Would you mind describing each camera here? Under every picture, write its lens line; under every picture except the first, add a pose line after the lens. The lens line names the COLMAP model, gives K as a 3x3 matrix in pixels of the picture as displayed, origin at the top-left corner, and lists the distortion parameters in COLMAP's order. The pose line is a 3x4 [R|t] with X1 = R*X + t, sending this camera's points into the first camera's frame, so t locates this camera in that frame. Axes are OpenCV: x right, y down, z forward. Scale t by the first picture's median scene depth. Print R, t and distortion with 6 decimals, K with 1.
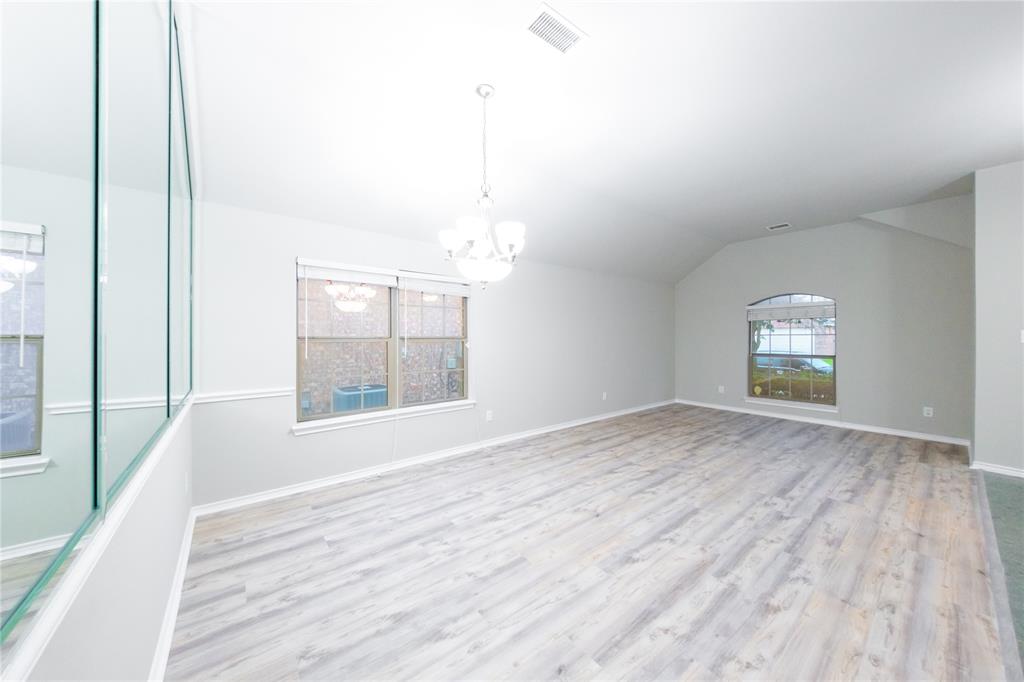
lens RADIAL K [[349.6, 0, 510.8], [0, 349.6, 336.6], [0, 0, 1]] dist [0.024004, -0.010898]
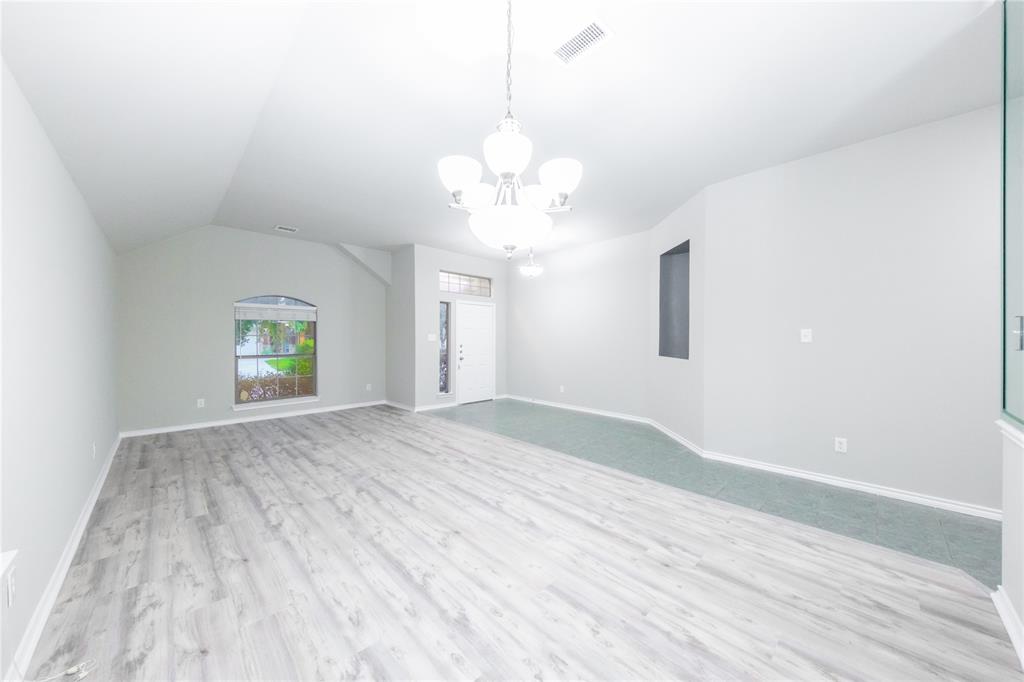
lens RADIAL K [[356.6, 0, 512.0], [0, 356.6, 341.0], [0, 0, 1]] dist [0.015021, -0.011929]
pose [[-0.095012, -0.009765, 0.995428, -0.545277], [0.004933, 0.999935, 0.010280, 0.013244], [-0.995464, 0.005887, -0.094958, 0.778167]]
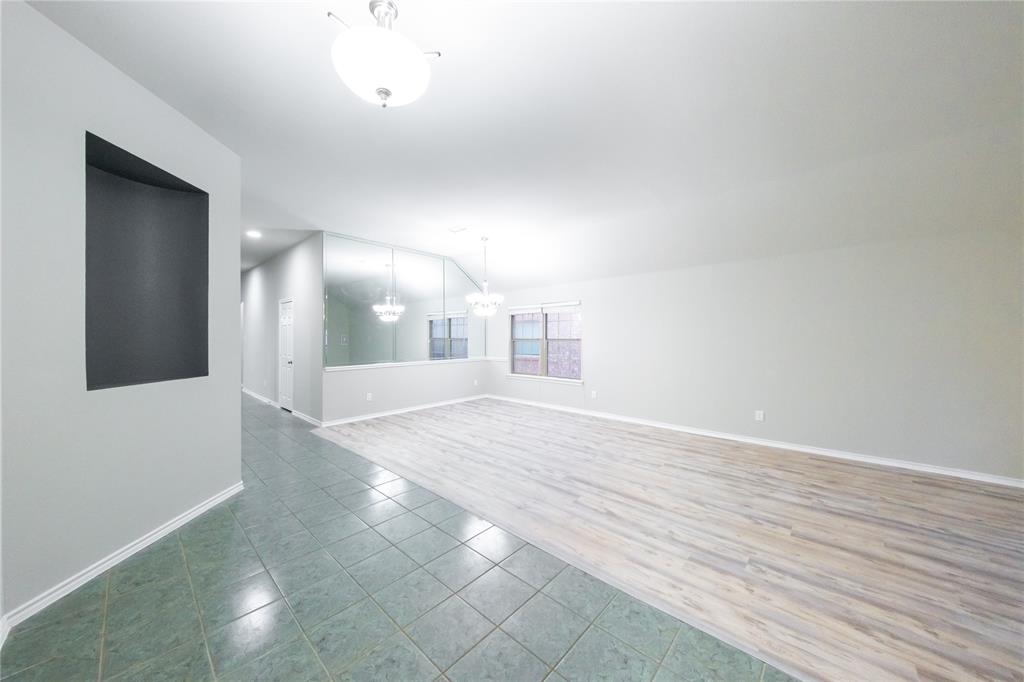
lens RADIAL K [[349.6, 0, 510.8], [0, 349.6, 336.6], [0, 0, 1]] dist [0.024004, -0.010898]
pose [[0.146252, -0.008411, -0.989212, 1.726585], [-0.005684, 0.999940, -0.009342, 0.008331], [0.989231, 0.006989, 0.146195, 0.600880]]
